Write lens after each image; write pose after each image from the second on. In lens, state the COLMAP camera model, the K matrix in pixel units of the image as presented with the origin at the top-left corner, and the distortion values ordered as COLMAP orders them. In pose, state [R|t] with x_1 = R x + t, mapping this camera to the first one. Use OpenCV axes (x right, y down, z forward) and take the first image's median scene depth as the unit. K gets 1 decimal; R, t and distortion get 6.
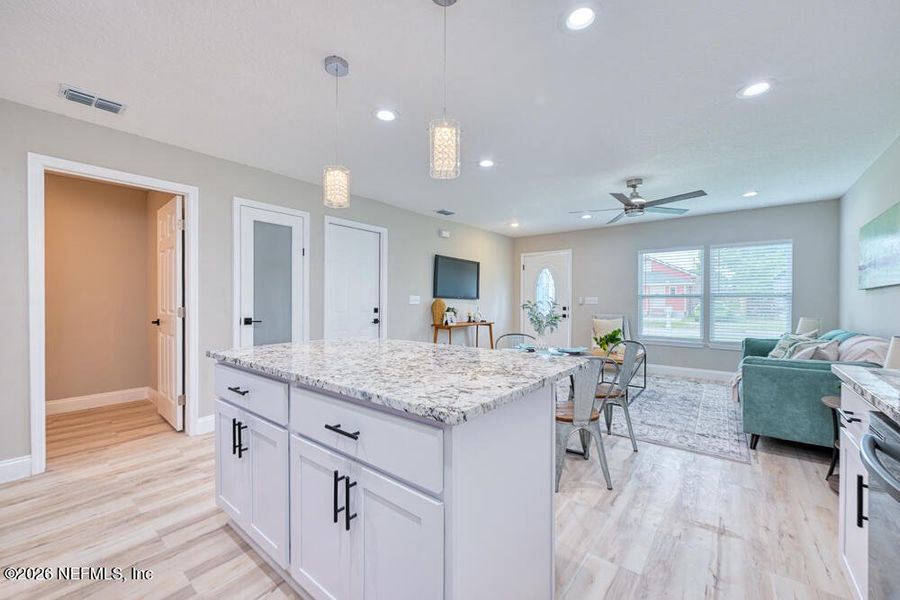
lens RADIAL K [[357.5, 0, 453.6], [0, 357.5, 300.4], [0, 0, 1]] dist [0.020742, 0.000220]
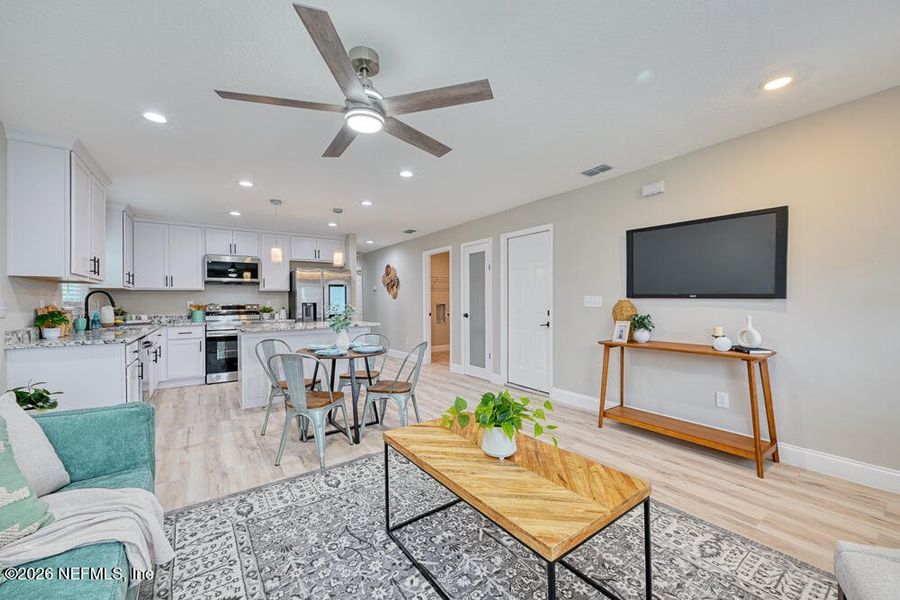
lens RADIAL K [[354.2, 0, 449.5], [0, 354.2, 302.5], [0, 0, 1]] dist [0.001902, 0.000172]
pose [[-0.285610, 0.000695, -0.958346, 1.031368], [0.002129, 0.999998, 0.000091, -0.000913], [0.958344, -0.002015, -0.285611, 1.387331]]
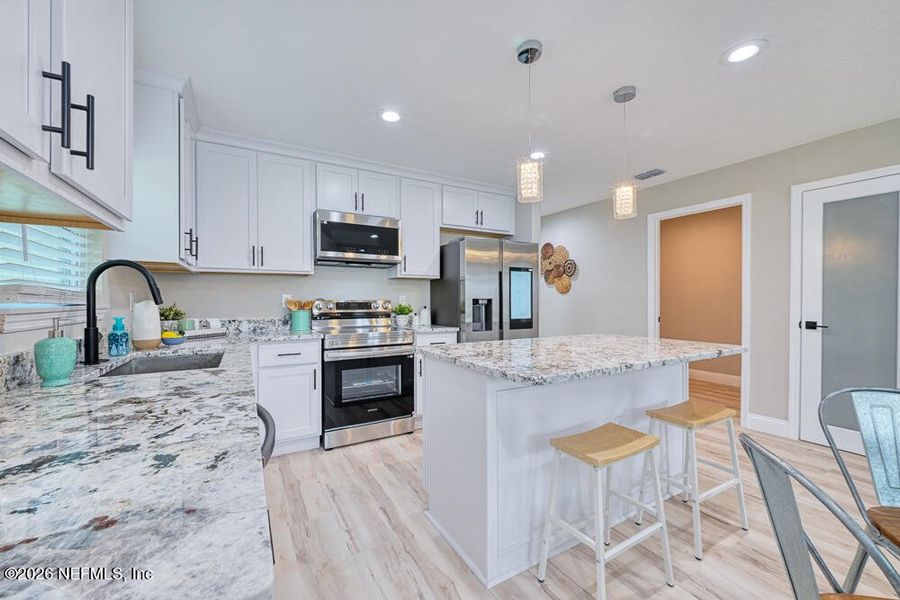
lens RADIAL K [[354.2, 0, 449.5], [0, 354.2, 302.5], [0, 0, 1]] dist [0.001902, 0.000172]
pose [[-0.361911, 0.002640, -0.932209, 0.514433], [-0.006455, 0.999965, 0.005338, 0.005245], [0.932190, 0.007949, -0.361881, 0.503893]]
